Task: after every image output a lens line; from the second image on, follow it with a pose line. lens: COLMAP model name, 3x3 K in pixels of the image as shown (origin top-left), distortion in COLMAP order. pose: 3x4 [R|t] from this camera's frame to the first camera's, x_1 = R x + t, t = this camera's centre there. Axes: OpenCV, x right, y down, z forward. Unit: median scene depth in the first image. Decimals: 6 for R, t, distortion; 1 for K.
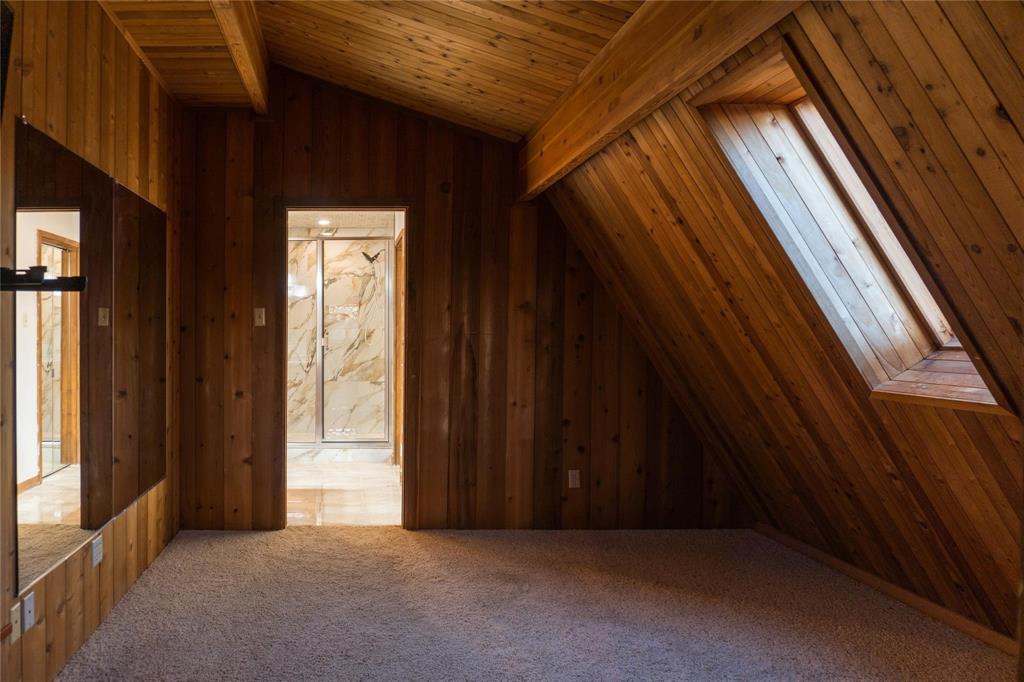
lens RADIAL K [[698.8, 0, 512.0], [0, 698.8, 341.0], [0, 0, 1]] dist [-0.000411, -0.000732]
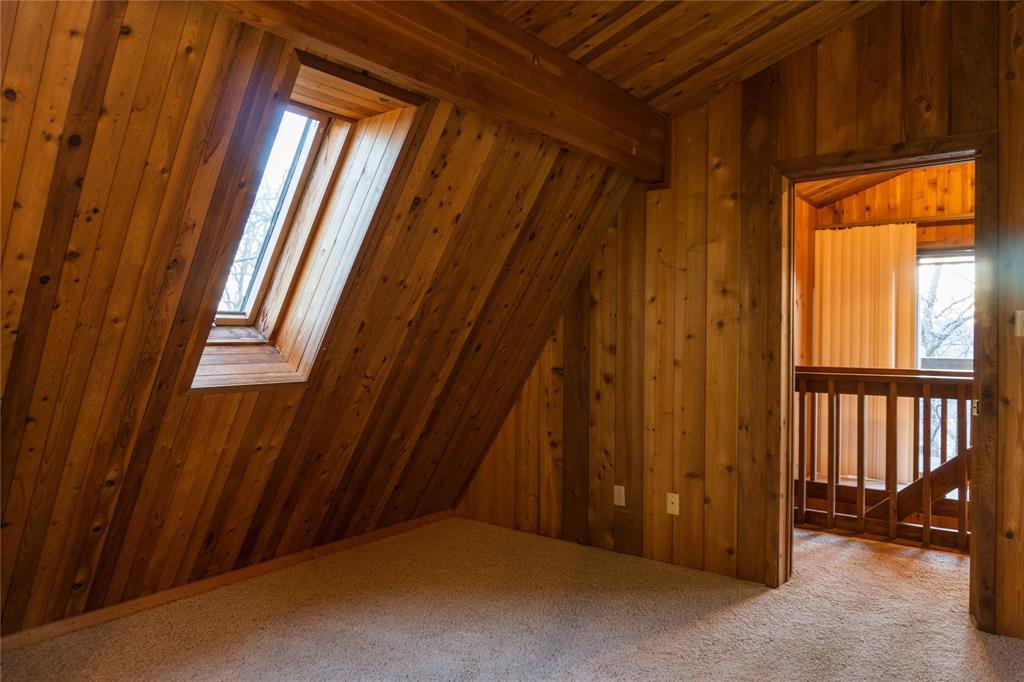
lens RADIAL K [[698.8, 0, 512.0], [0, 698.8, 341.0], [0, 0, 1]] dist [-0.000411, -0.000732]
pose [[-0.624357, -0.019003, 0.780908, -0.534997], [-0.003057, 0.999756, 0.021885, -0.017860], [-0.781133, 0.011277, -0.624262, 1.244851]]
